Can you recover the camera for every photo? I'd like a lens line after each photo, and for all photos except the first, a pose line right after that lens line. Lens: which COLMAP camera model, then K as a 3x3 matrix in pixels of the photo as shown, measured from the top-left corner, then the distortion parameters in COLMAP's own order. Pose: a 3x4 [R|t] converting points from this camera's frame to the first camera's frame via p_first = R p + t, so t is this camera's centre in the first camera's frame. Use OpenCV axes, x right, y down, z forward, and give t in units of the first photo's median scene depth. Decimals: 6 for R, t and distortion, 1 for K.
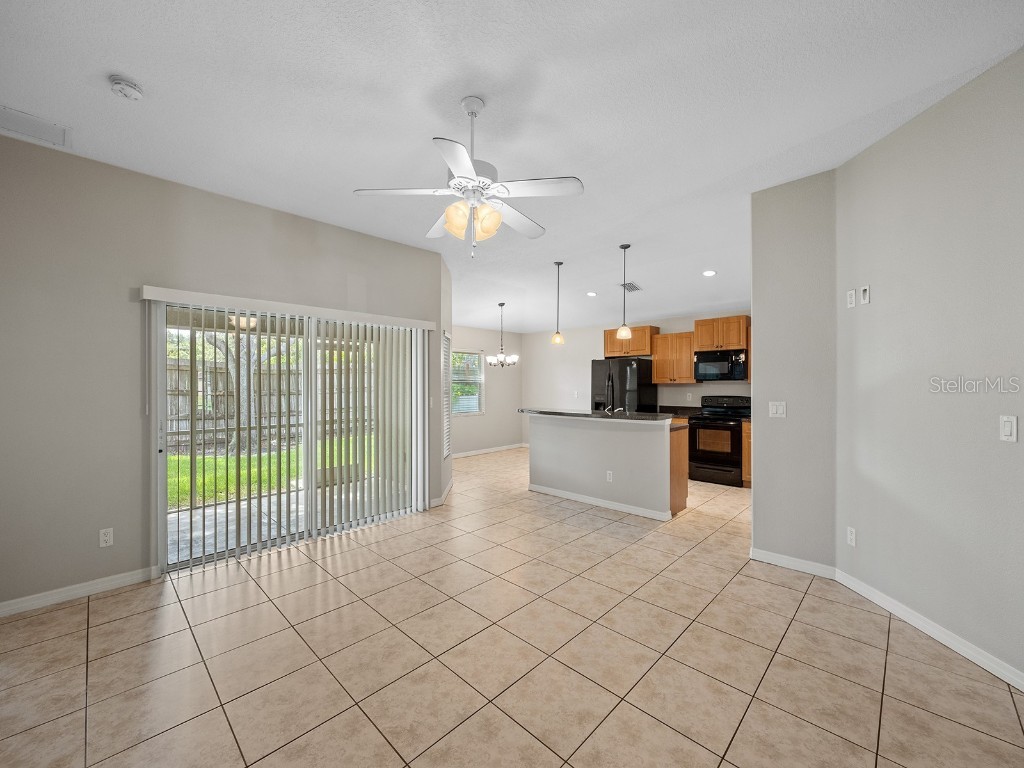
lens RADIAL K [[412.5, 0, 518.0], [0, 412.5, 384.6], [0, 0, 1]] dist [-0.000964, -0.000336]
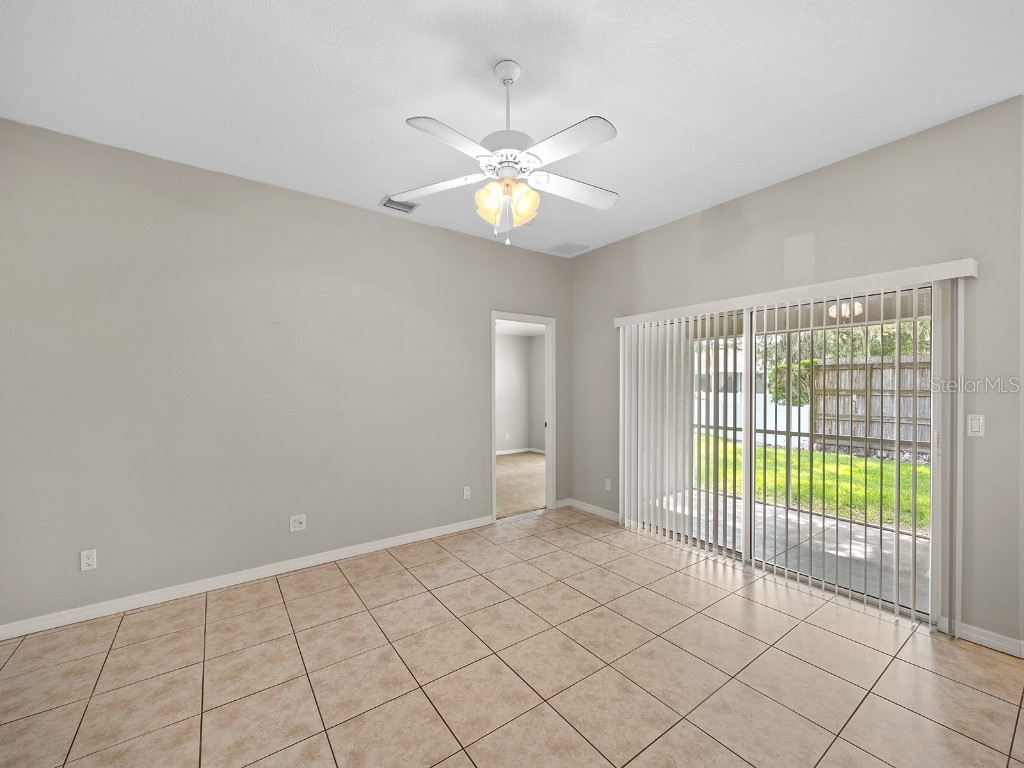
lens RADIAL K [[412.5, 0, 509.1], [0, 412.5, 384.8], [0, 0, 1]] dist [-0.000964, -0.000336]
pose [[-0.190915, -0.000995, -0.981606, 0.370302], [0.003506, 0.999992, -0.001696, -0.003543], [0.981600, -0.003765, -0.190910, 0.566470]]
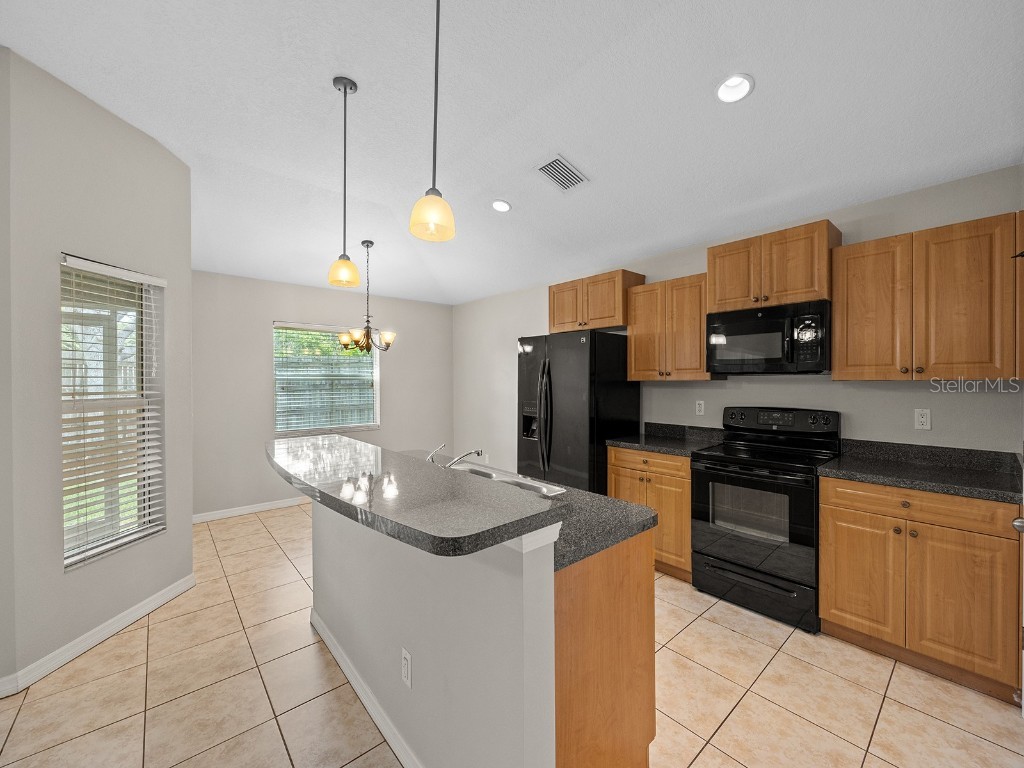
lens RADIAL K [[412.5, 0, 517.5], [0, 412.5, 383.8], [0, 0, 1]] dist [-0.000964, -0.000336]
pose [[0.996339, -0.000687, -0.085489, 0.334240], [0.001166, 0.999984, 0.005543, -0.003440], [0.085484, -0.005623, 0.996324, 0.678158]]
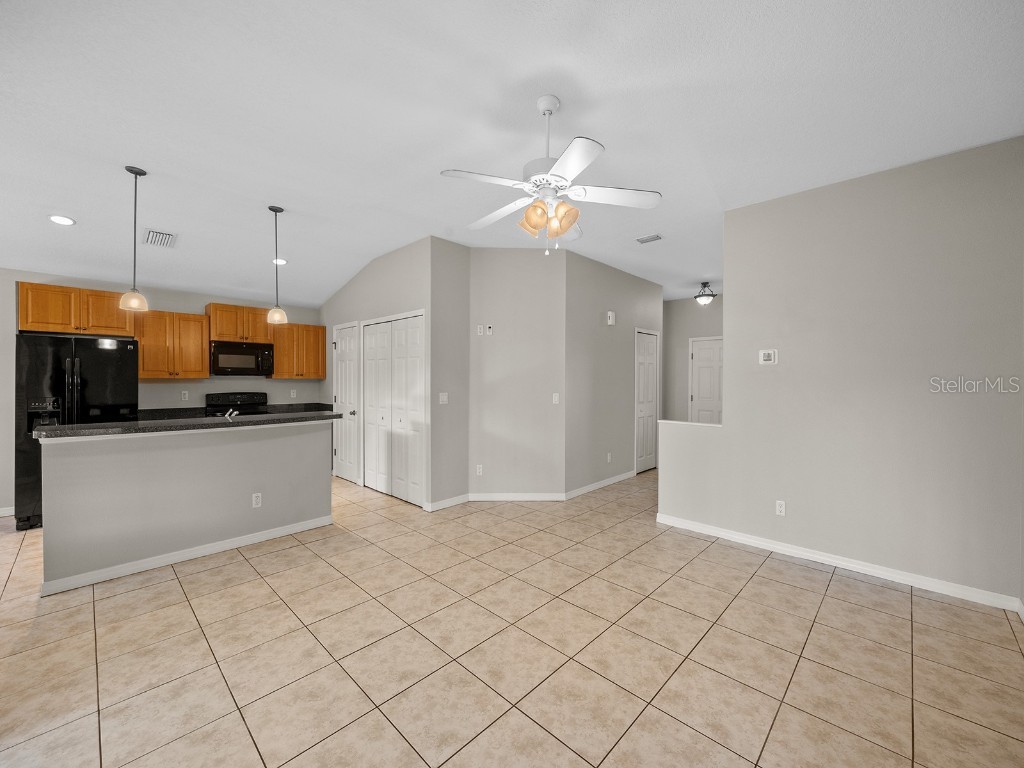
lens RADIAL K [[412.5, 0, 517.3], [0, 412.5, 383.9], [0, 0, 1]] dist [-0.000964, -0.000336]
pose [[-0.007600, -0.007499, 0.999943, -0.540311], [-0.002506, 0.999969, 0.007480, 0.000107], [-0.999968, -0.002449, -0.007619, 0.521667]]
